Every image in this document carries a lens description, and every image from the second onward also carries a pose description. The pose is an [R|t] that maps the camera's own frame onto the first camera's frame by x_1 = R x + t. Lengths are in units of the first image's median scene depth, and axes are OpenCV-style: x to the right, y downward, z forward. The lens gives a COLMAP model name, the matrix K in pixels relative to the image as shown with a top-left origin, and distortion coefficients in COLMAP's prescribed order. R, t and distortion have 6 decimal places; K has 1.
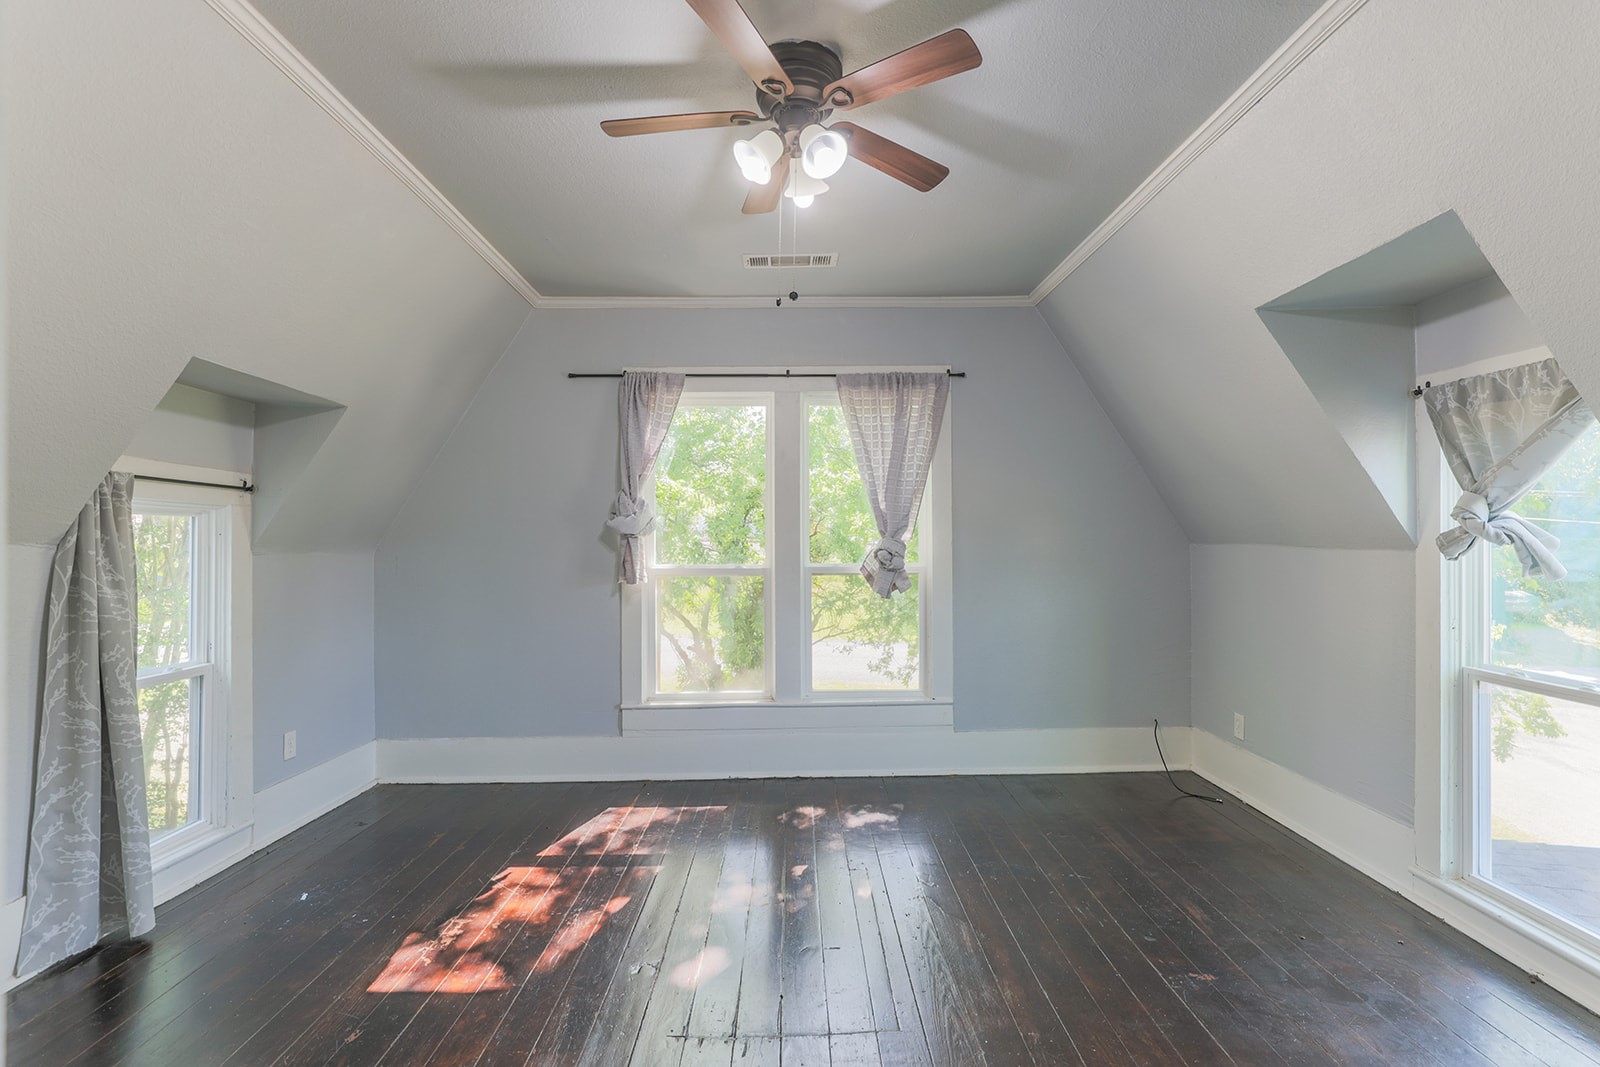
lens RADIAL K [[772.0, 0, 809.8], [0, 772.0, 517.3], [0, 0, 1]] dist [0.001733, -0.000152]
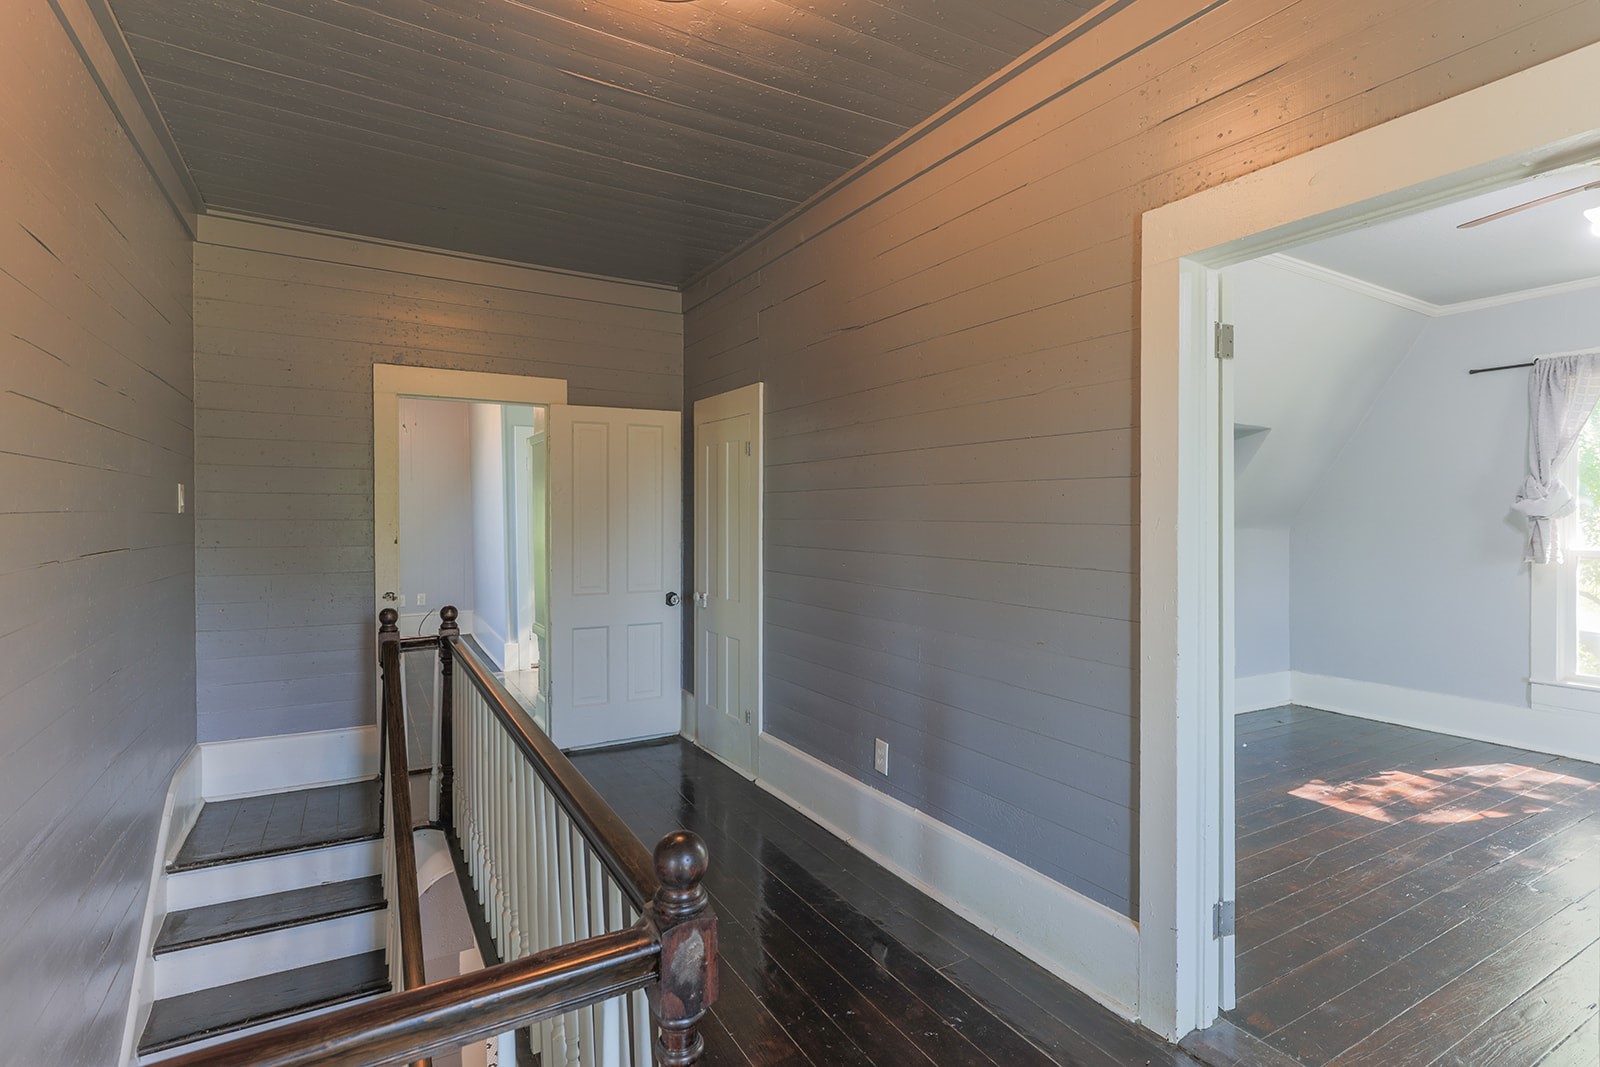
lens RADIAL K [[772.0, 0, 809.8], [0, 772.0, 517.3], [0, 0, 1]] dist [0.001733, -0.000152]
pose [[0.488376, 0.005168, -0.872618, 0.197401], [0.011093, 0.999865, 0.012130, -0.000368], [0.872563, -0.015604, 0.488253, -0.374103]]
